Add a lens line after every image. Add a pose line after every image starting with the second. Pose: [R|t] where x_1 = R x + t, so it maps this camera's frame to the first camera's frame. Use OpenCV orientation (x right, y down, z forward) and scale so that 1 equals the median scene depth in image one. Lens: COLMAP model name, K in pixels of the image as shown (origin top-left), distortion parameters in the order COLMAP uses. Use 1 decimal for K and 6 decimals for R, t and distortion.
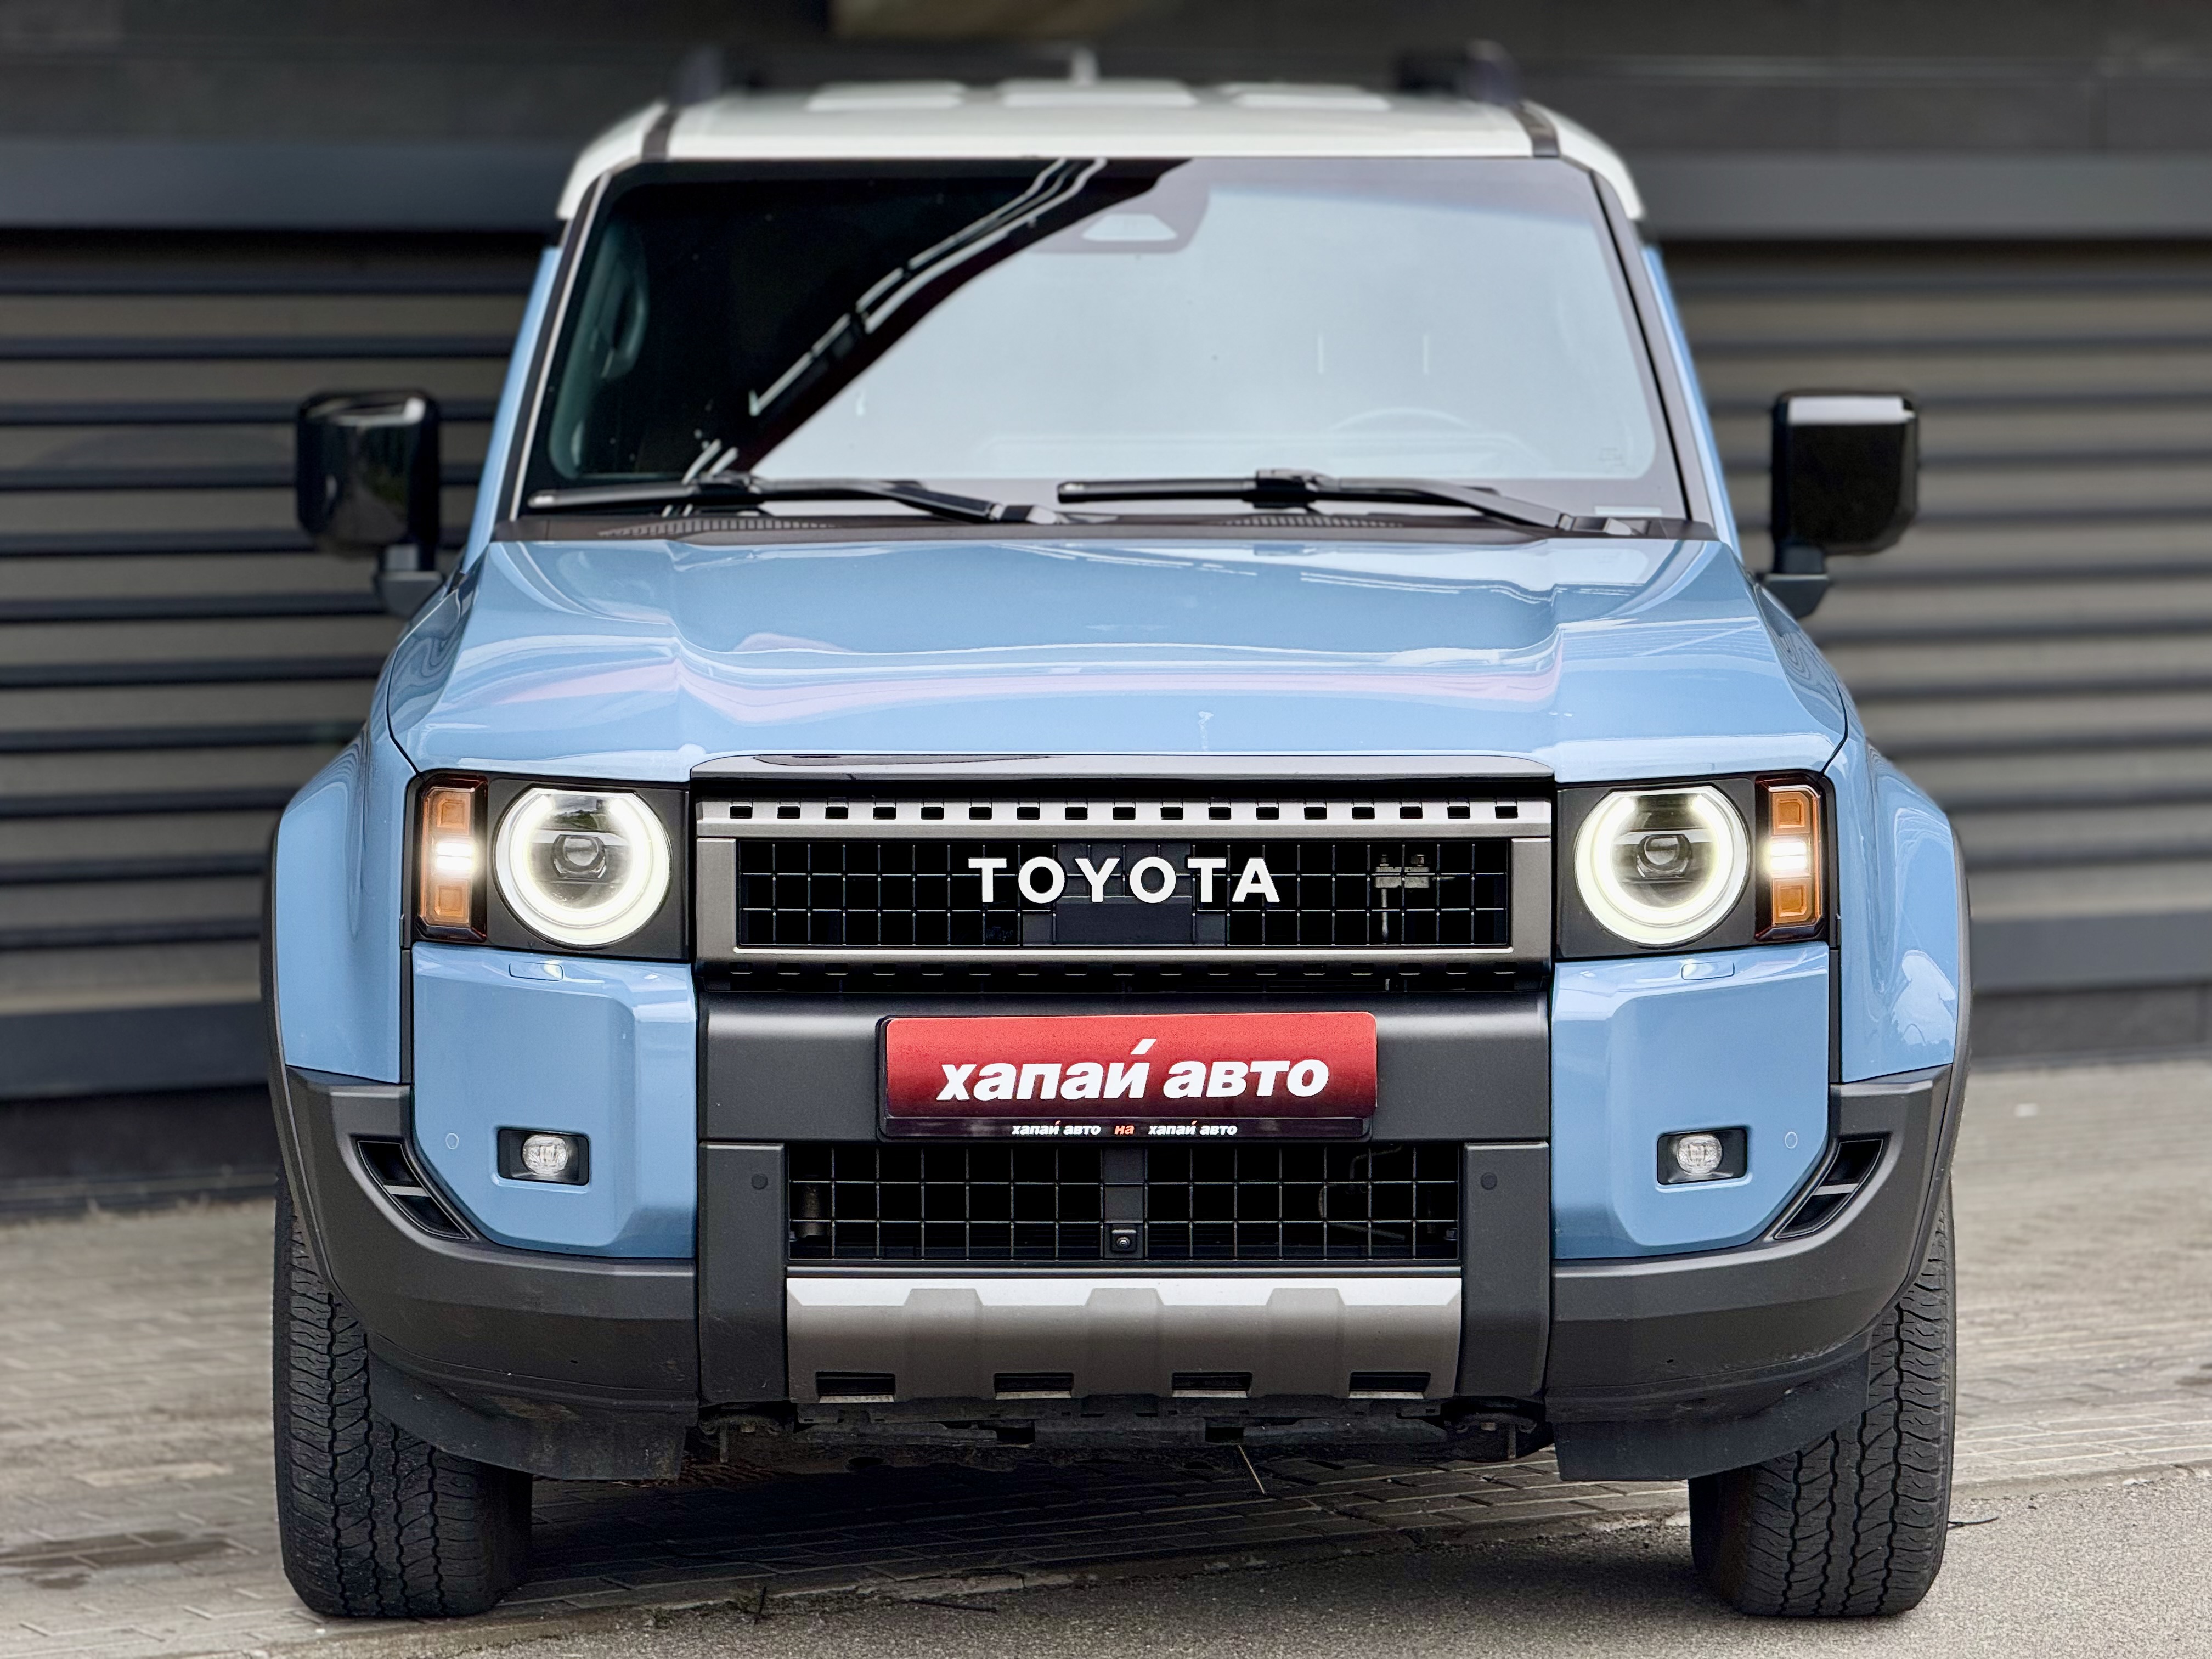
lens RADIAL K [[7793.6, 0, 1106.0], [0, 7793.6, 829.5], [0, 0, 1]] dist [0.321699, -3.777186]
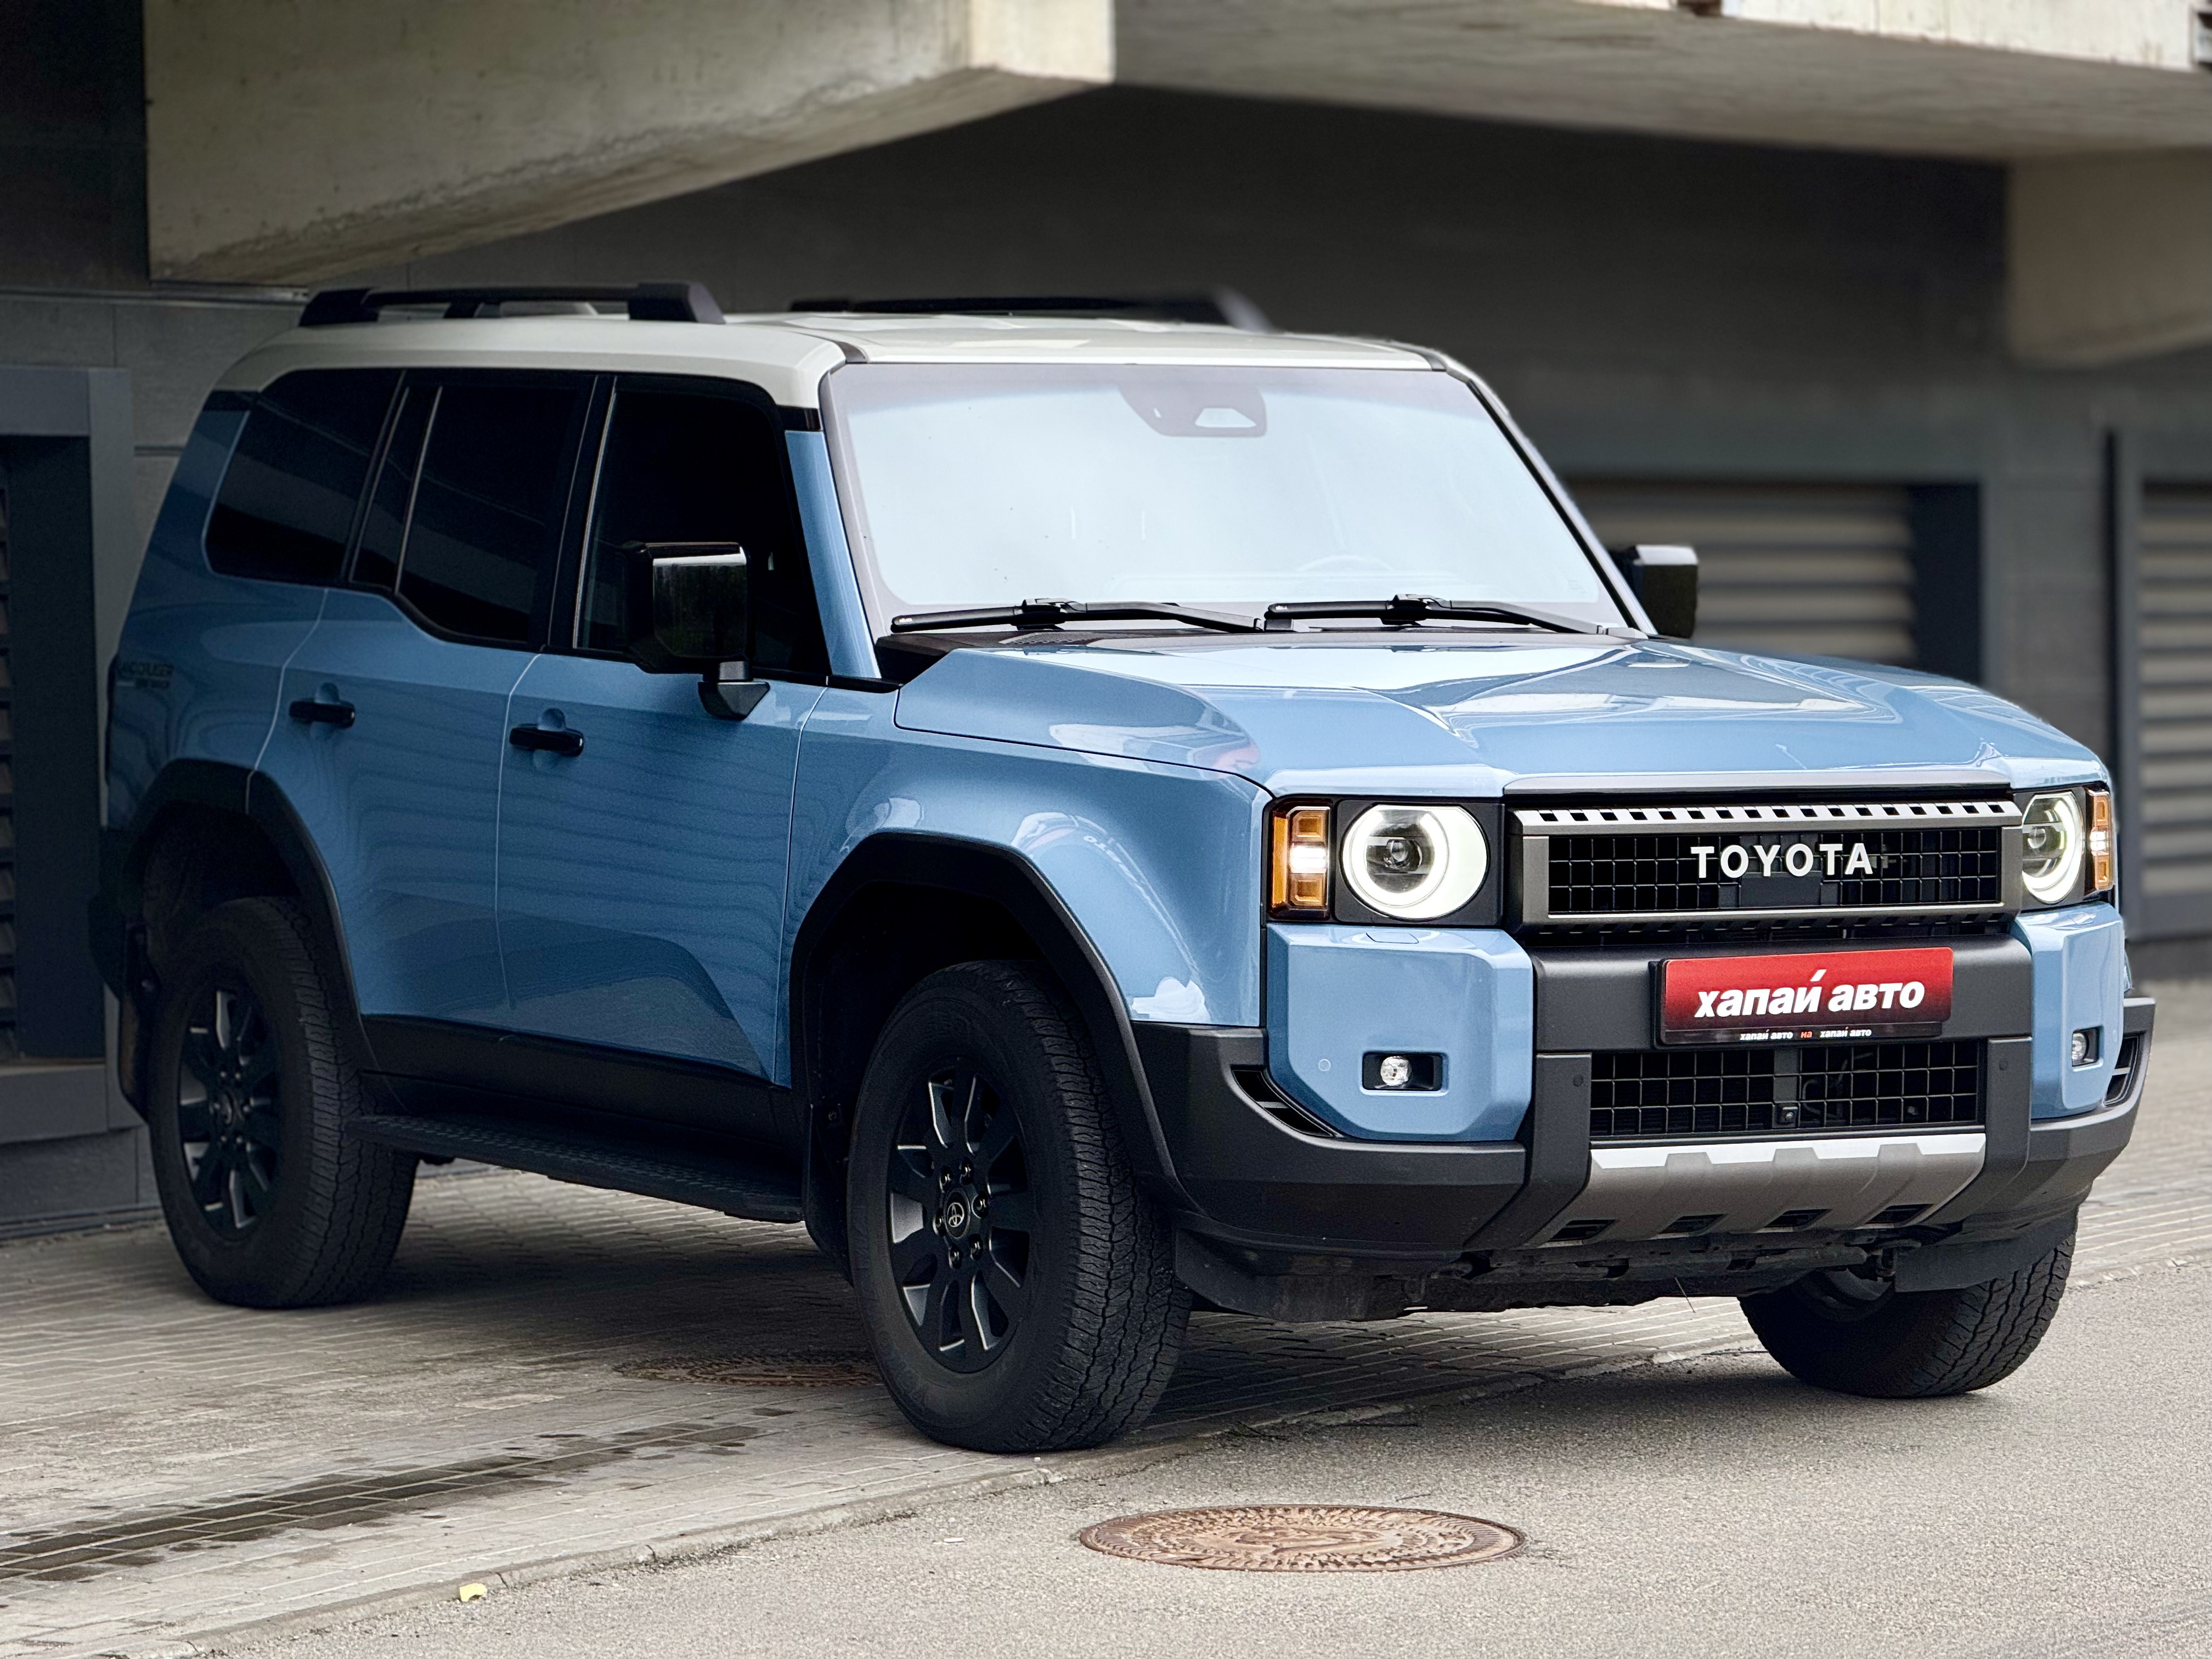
lens RADIAL K [[7793.6, 0, 1106.0], [0, 7793.6, 829.5], [0, 0, 1]] dist [0.321699, -3.777186]
pose [[0.872740, -0.017067, 0.487888, -0.797539], [0.036547, 0.998868, -0.030434, 0.039612], [-0.486816, 0.044392, 0.872376, -0.179051]]
